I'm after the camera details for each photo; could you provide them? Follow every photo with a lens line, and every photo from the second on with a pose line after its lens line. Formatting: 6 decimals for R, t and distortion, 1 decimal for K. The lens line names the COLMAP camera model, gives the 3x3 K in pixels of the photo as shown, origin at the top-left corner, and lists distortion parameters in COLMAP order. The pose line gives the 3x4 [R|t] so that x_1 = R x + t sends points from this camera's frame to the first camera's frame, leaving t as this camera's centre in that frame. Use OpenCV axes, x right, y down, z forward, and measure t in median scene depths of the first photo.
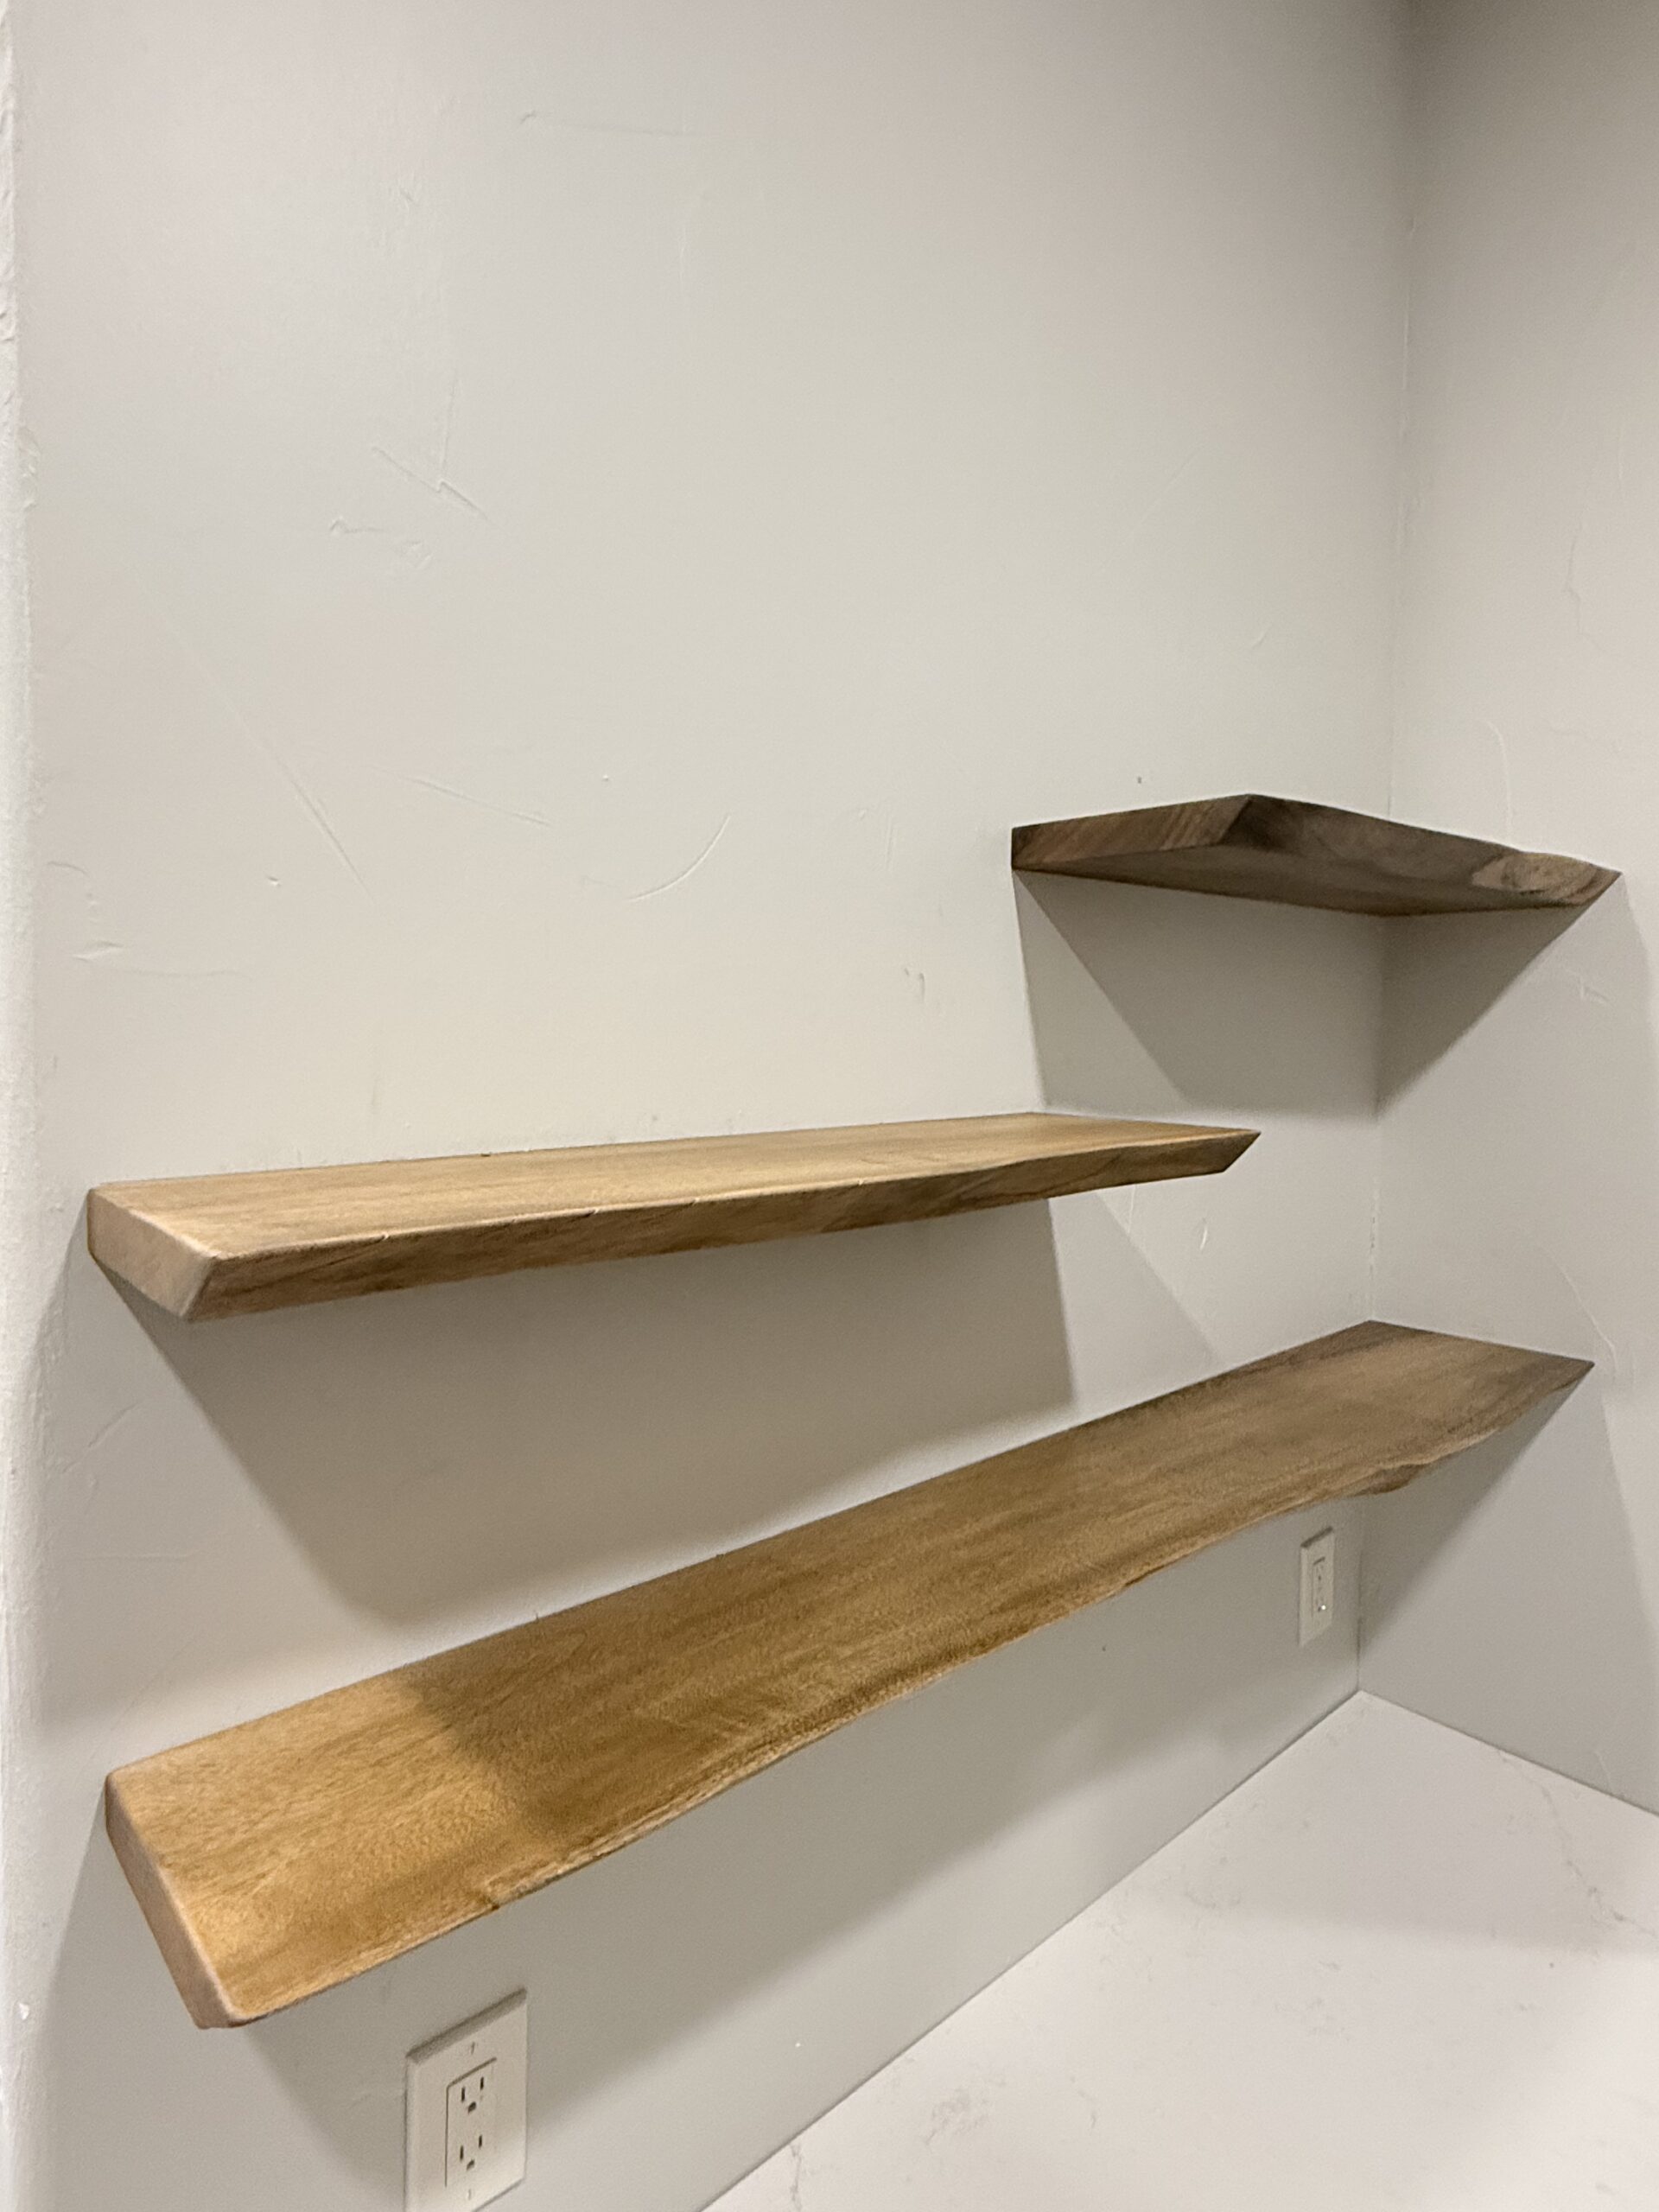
lens RADIAL K [[1216.4, 0, 829.5], [0, 1216.4, 1106.0], [0, 0, 1]] dist [-0.001913, -0.000344]
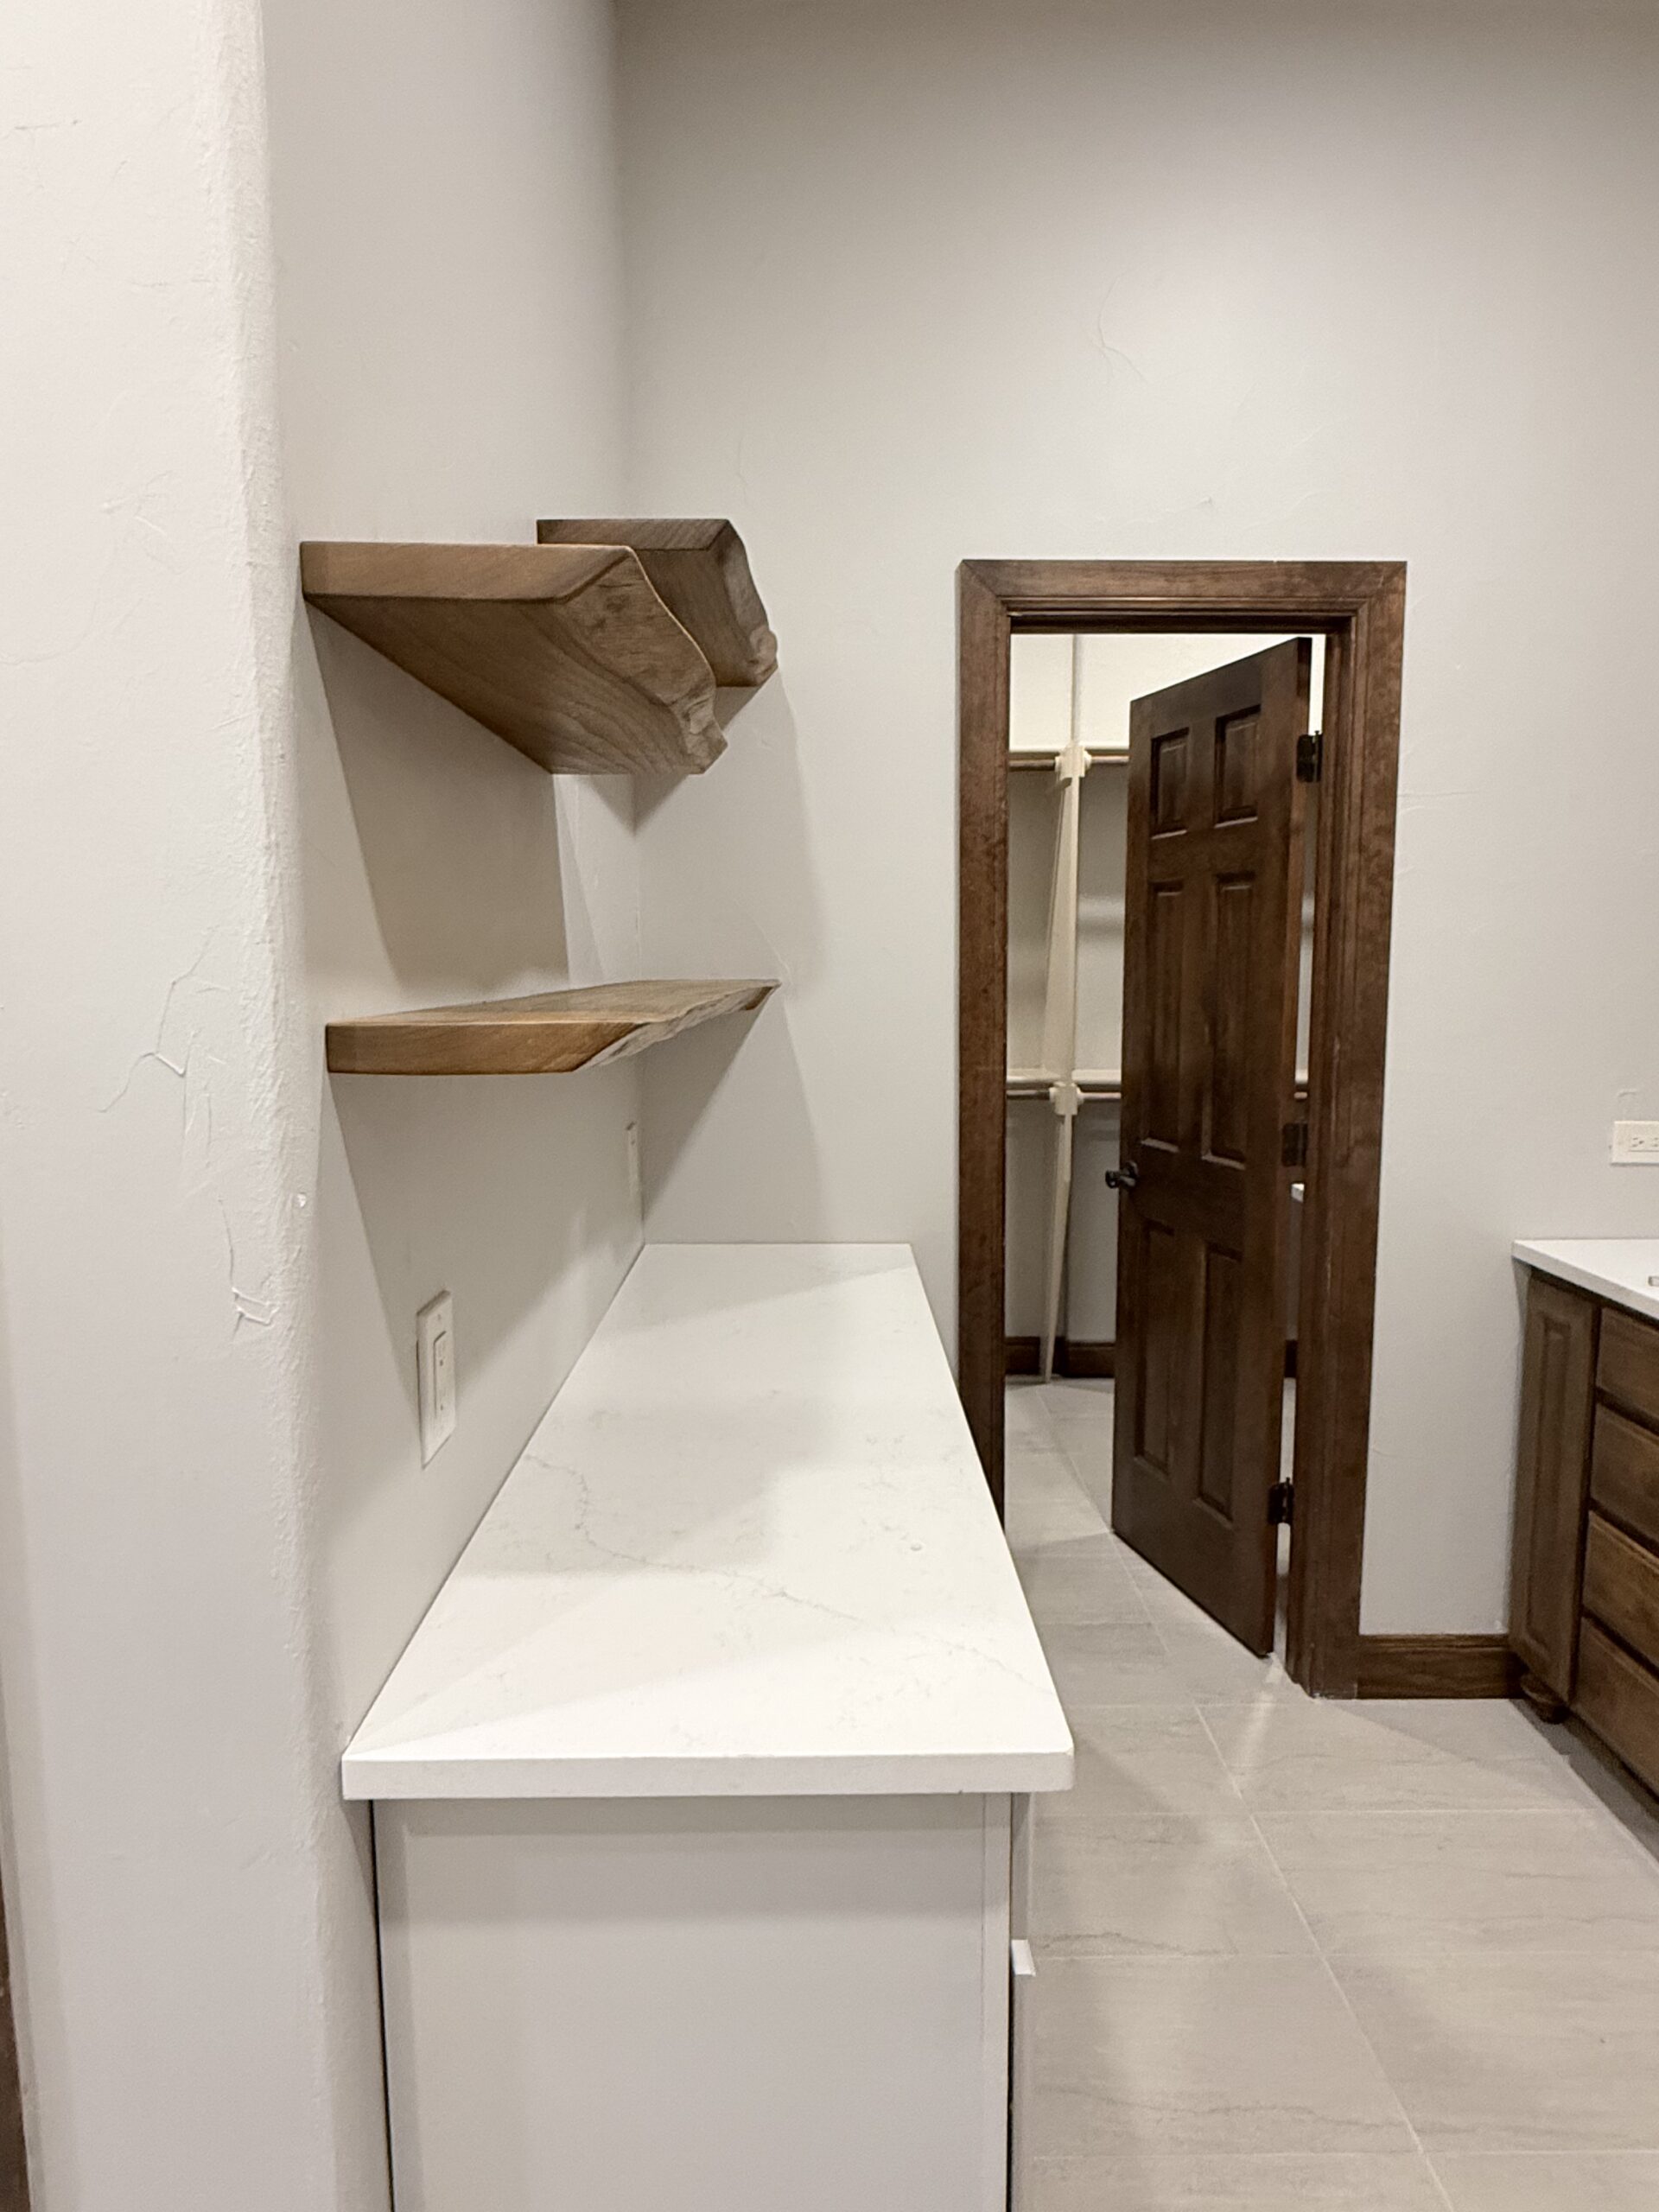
lens RADIAL K [[1216.4, 0, 829.5], [0, 1216.4, 1106.0], [0, 0, 1]] dist [-0.001913, -0.000344]
pose [[0.654571, -0.098576, 0.749546, -0.658271], [0.059225, 0.995102, 0.079150, 0.306082], [-0.753677, -0.007417, 0.657203, -0.132683]]
